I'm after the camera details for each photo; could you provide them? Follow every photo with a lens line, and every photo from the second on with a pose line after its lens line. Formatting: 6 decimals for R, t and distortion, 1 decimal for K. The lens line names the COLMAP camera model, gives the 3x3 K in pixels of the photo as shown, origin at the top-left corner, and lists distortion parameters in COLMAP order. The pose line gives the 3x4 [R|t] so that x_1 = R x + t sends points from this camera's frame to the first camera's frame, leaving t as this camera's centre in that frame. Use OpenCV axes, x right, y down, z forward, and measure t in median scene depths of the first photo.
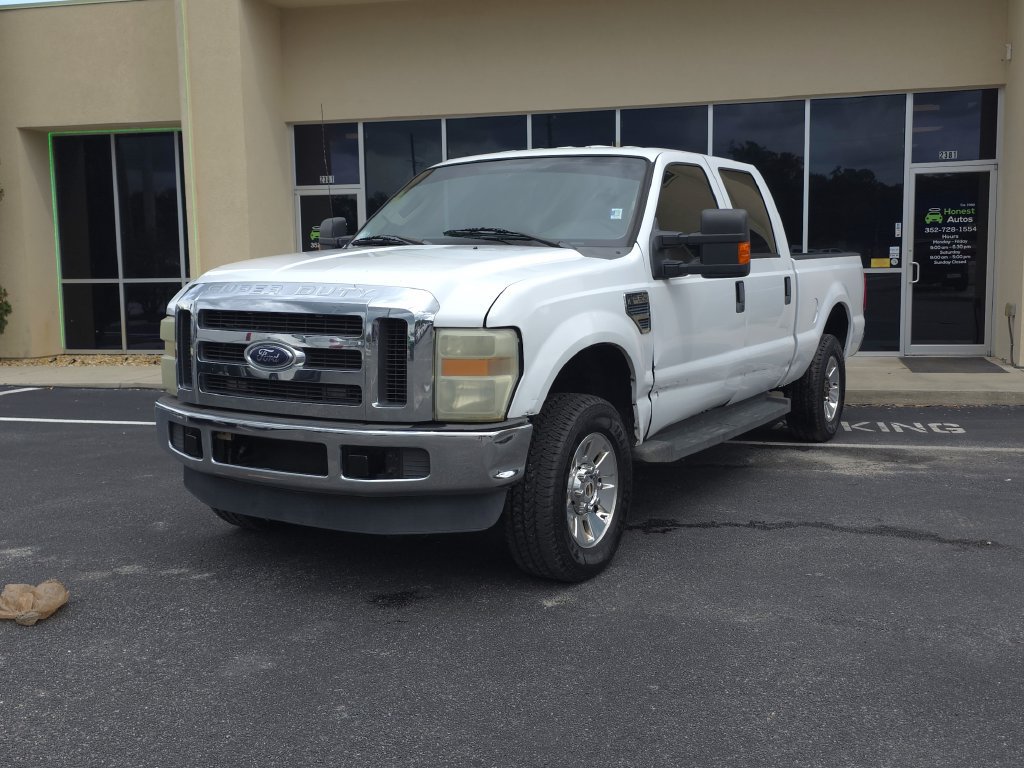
lens RADIAL K [[1085.8, 0, 508.6], [0, 1085.8, 379.7], [0, 0, 1]] dist [0.054488, -0.036876]
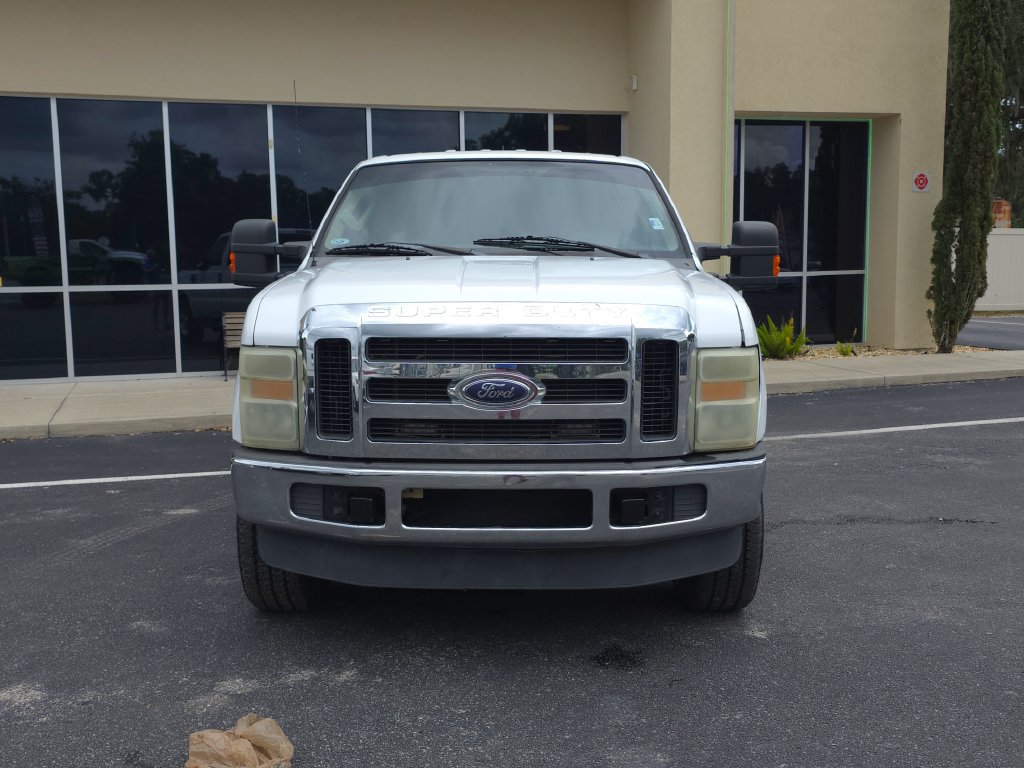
lens RADIAL K [[1106.5, 0, 505.3], [0, 1106.5, 386.9], [0, 0, 1]] dist [0.045830, -0.006691]
pose [[0.855671, -0.055041, 0.514584, -0.586743], [0.055571, 0.998351, 0.014380, -0.033194], [-0.514527, 0.016291, 0.857319, 0.252705]]
